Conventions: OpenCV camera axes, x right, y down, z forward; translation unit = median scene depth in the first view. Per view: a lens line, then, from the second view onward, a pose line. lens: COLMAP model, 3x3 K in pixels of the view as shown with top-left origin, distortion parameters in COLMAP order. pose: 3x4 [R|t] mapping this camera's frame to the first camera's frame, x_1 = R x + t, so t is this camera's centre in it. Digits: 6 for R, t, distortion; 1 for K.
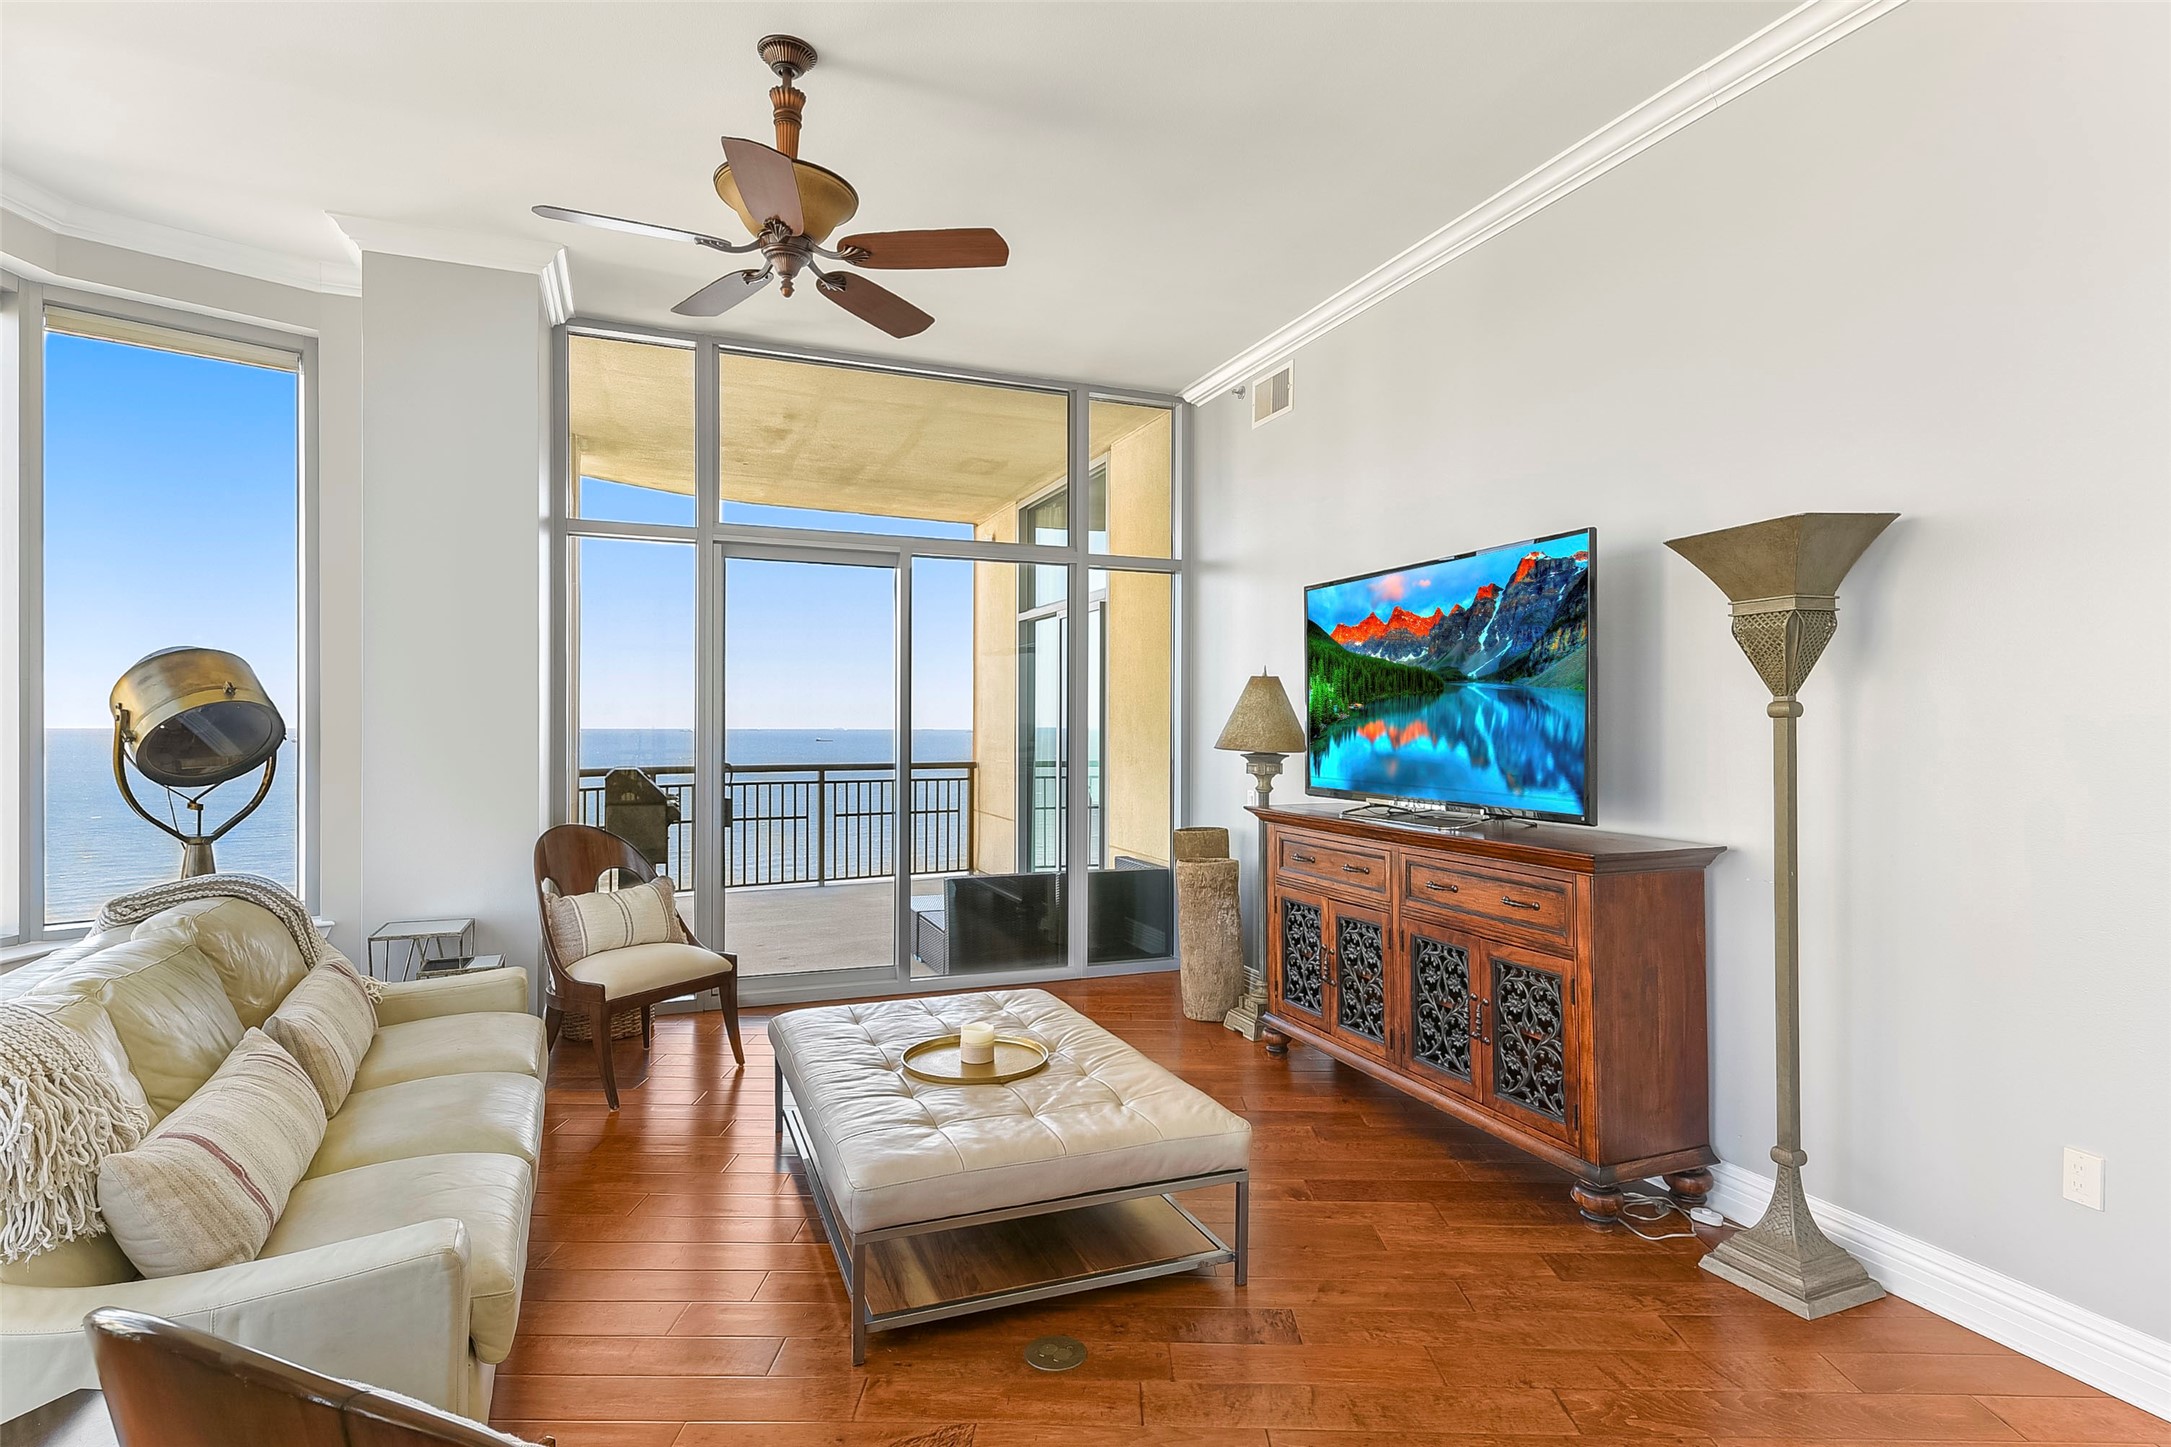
lens RADIAL K [[1079.6, 0, 1055.6], [0, 1079.6, 726.0], [0, 0, 1]] dist [0.000775, -0.000276]
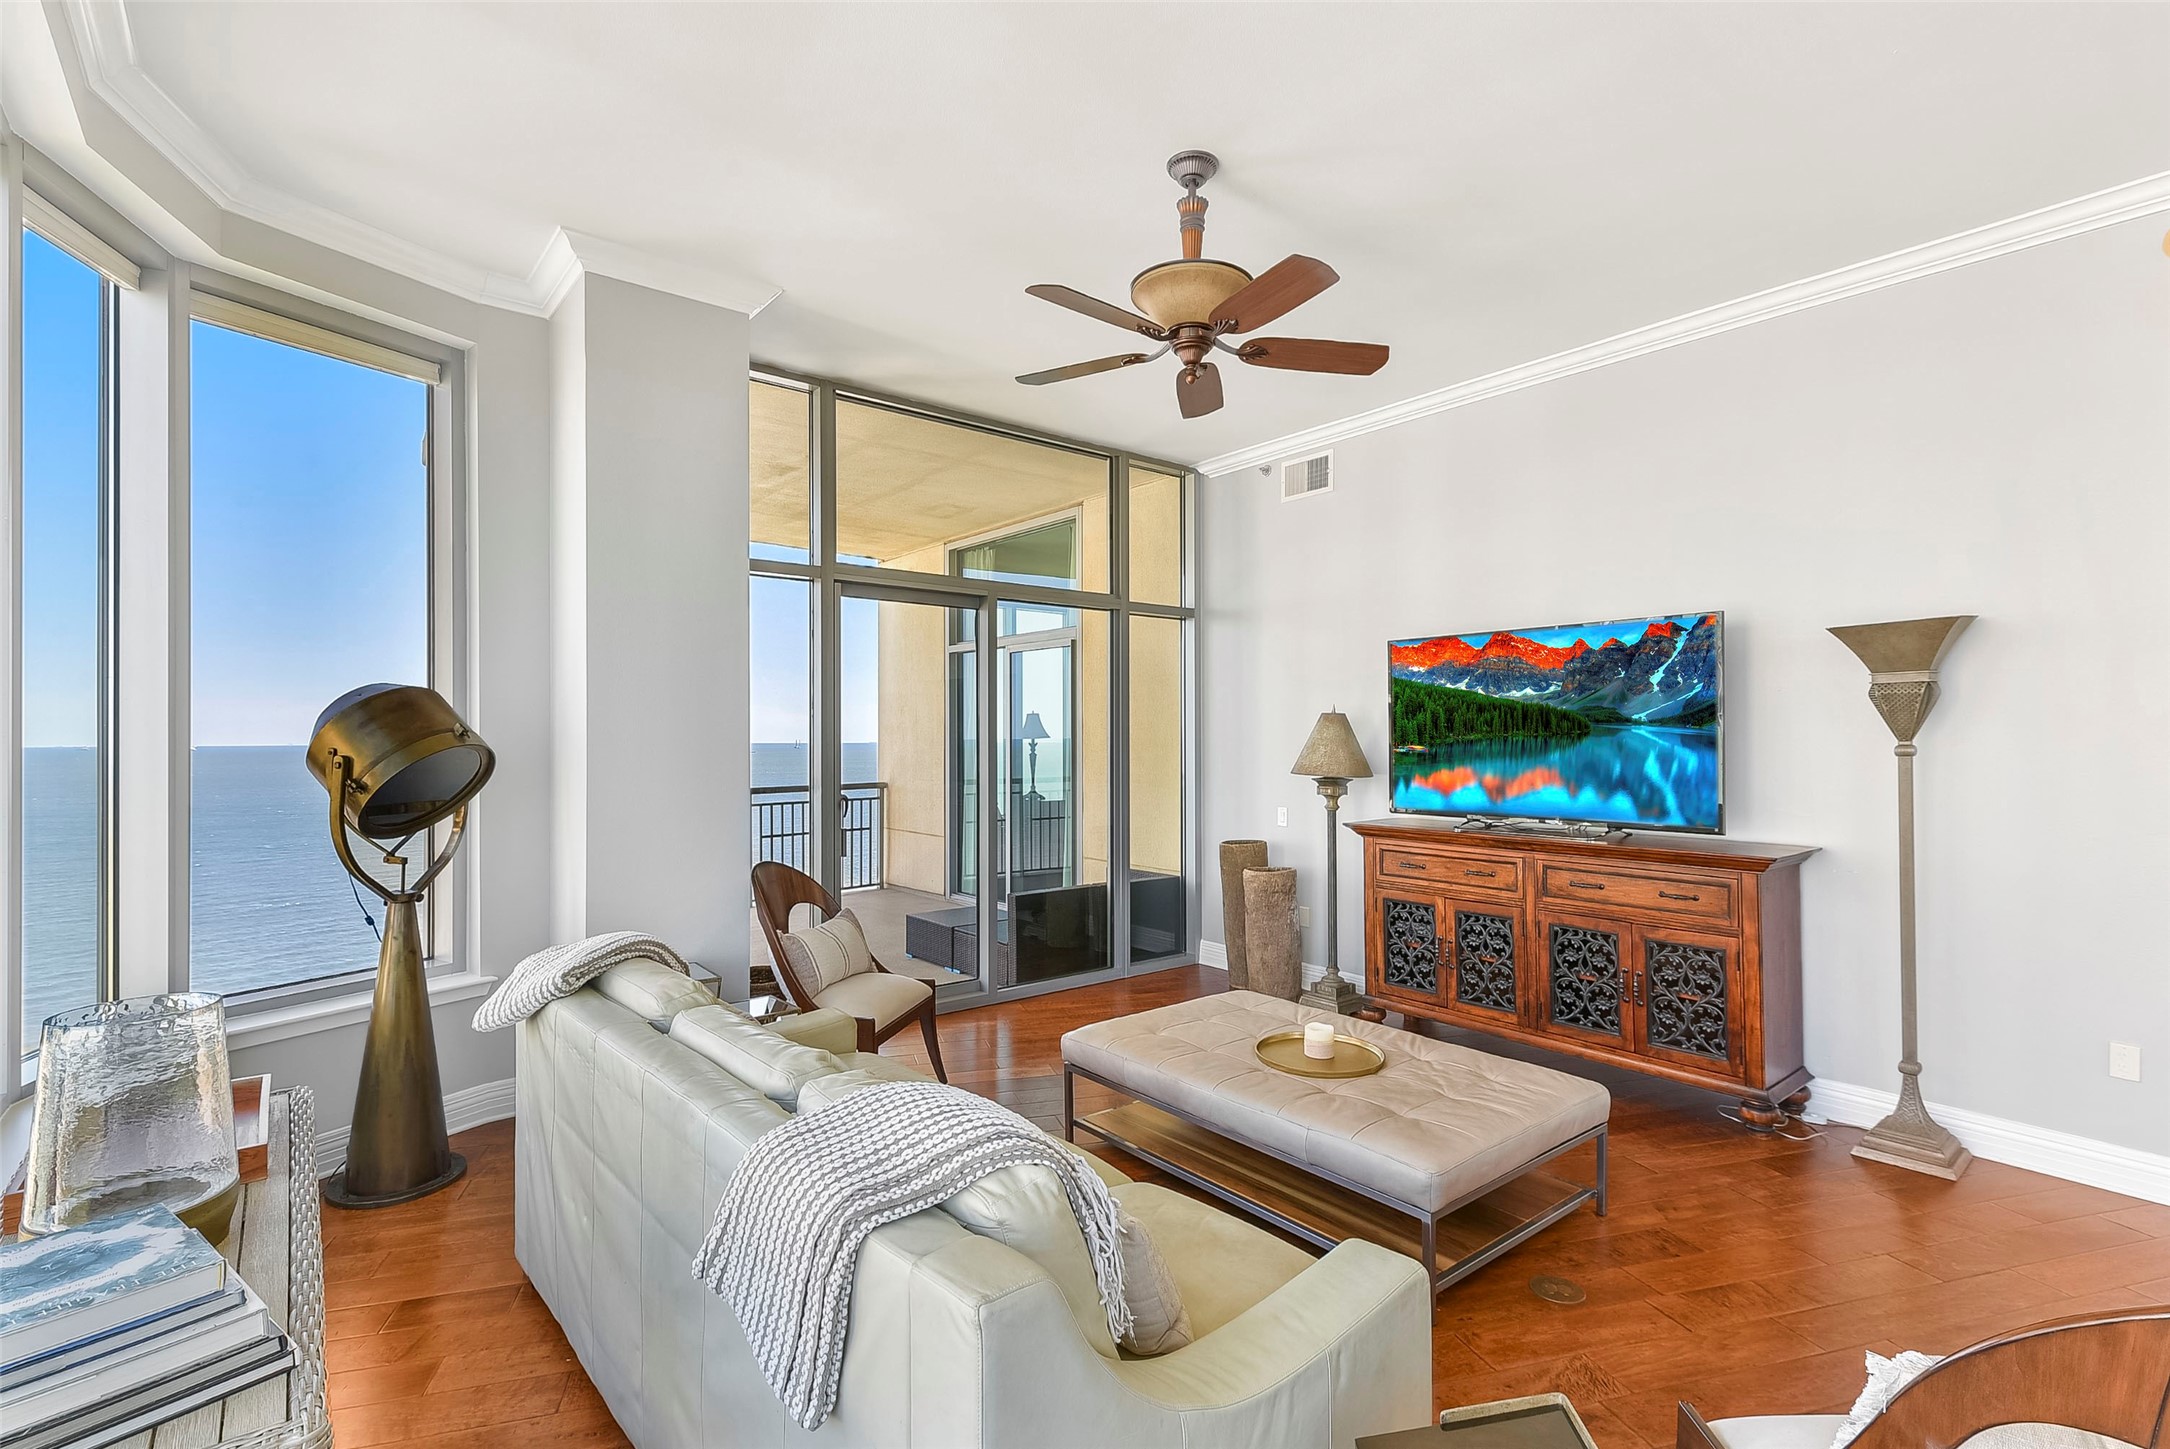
lens RADIAL K [[977.4, 0, 1053.4], [0, 977.4, 735.1], [0, 0, 1]] dist [0.000174, 0.000180]
pose [[0.960581, -0.004210, 0.277969, -0.529318], [0.005439, 0.999979, -0.003648, -0.025982], [-0.277948, 0.005016, 0.960583, 0.060441]]
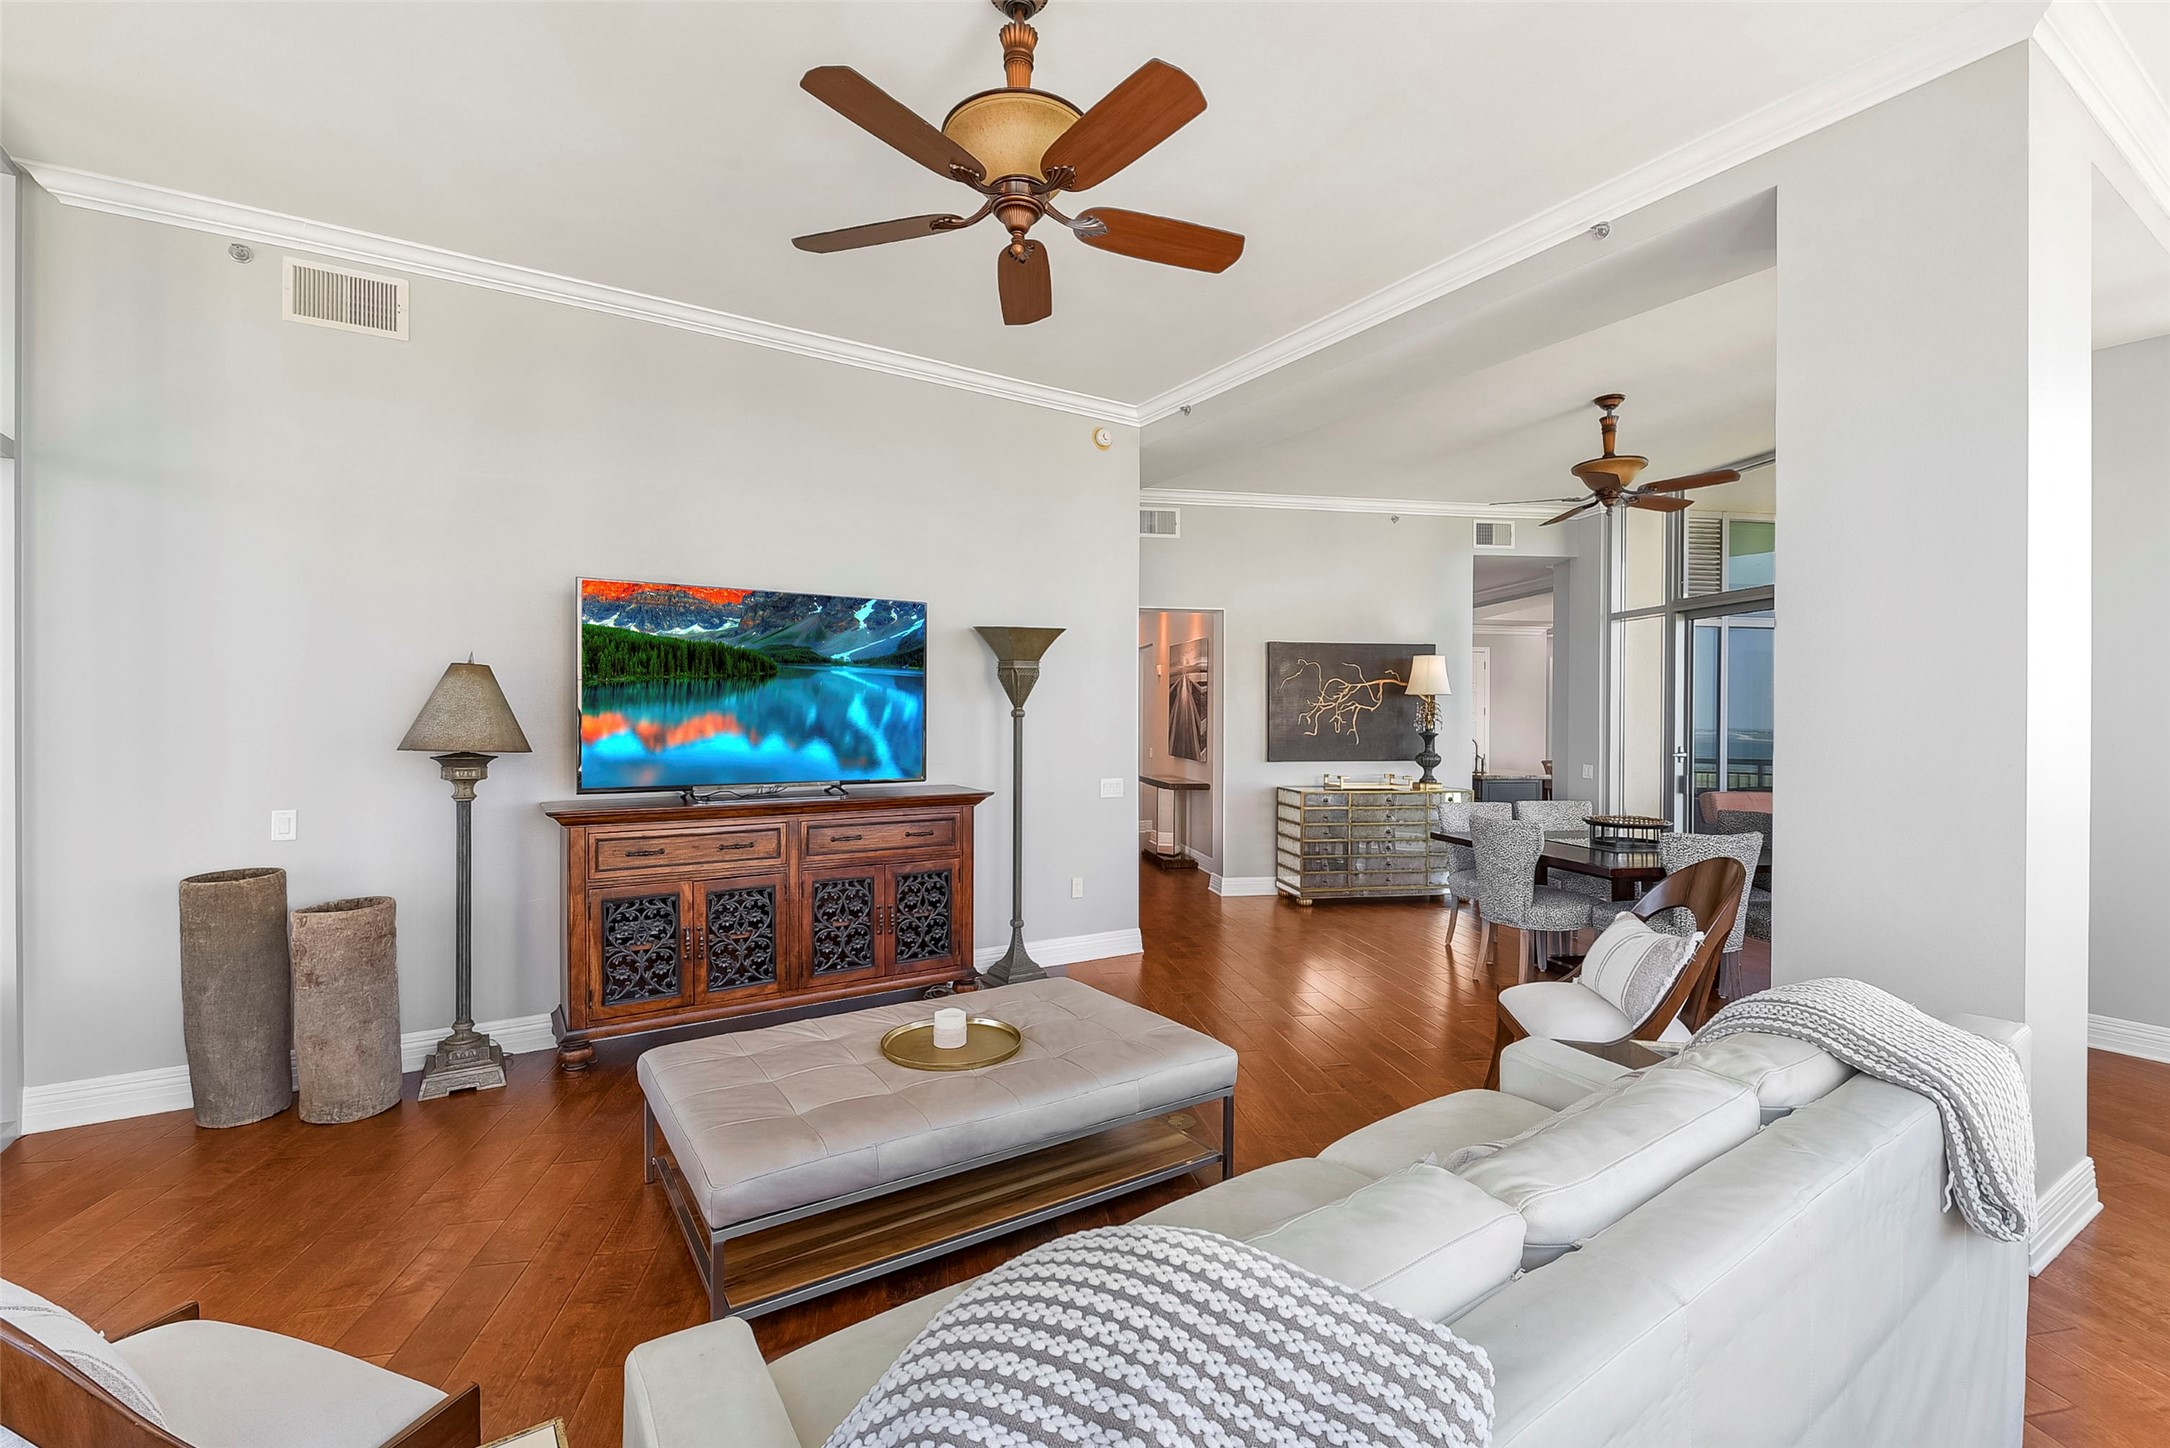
lens RADIAL K [[934.2, 0, 1076.6], [0, 934.2, 714.1], [0, 0, 1]] dist [0.001582, -0.005087]
pose [[-0.185885, -0.010669, 0.982514, -0.812179], [-0.005573, 0.999936, 0.009804, -0.022122], [-0.982556, -0.003653, -0.185932, 0.871850]]
